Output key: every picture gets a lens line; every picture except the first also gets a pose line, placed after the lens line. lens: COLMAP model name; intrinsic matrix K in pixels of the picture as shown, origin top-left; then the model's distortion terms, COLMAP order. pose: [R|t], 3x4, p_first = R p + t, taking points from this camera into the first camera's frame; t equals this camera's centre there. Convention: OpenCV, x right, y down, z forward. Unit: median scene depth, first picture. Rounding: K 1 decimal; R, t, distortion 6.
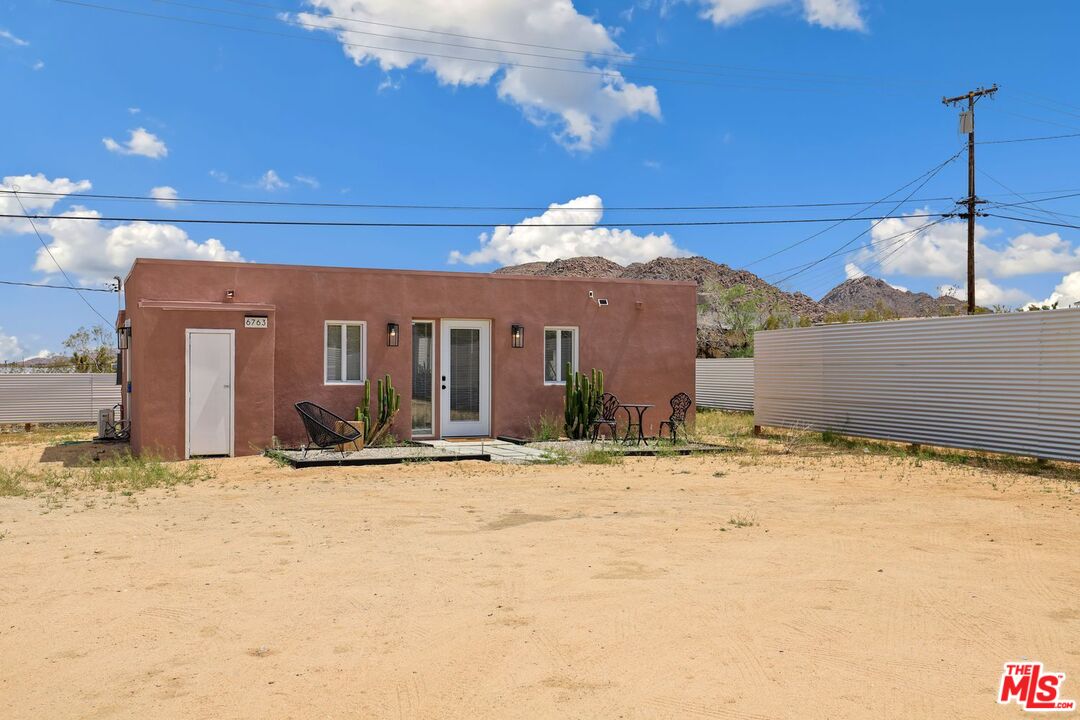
lens RADIAL K [[941.3, 0, 539.6], [0, 941.3, 378.5], [0, 0, 1]] dist [-0.012162, 0.001383]
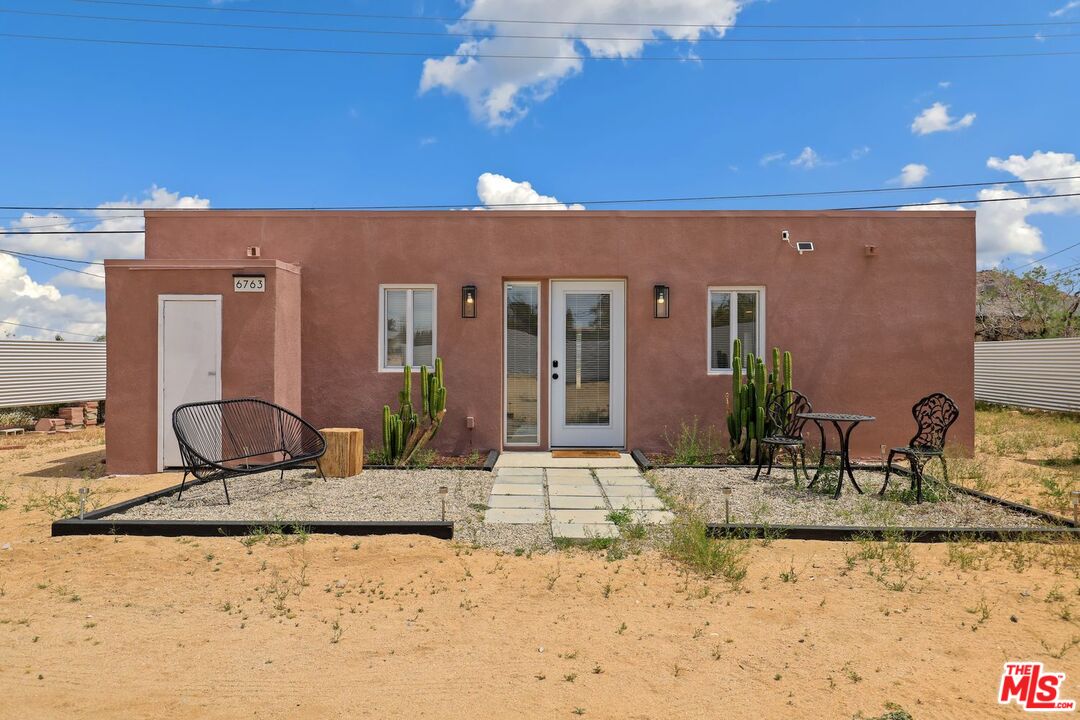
lens RADIAL K [[656.3, 0, 556.8], [0, 656.3, 362.9], [0, 0, 1]] dist [-0.004781, 0.001212]
pose [[0.915161, 0.002638, -0.403079, 0.098734], [-0.004193, 0.999987, -0.002975, 0.000489], [0.403066, 0.004413, 0.915160, 0.553890]]
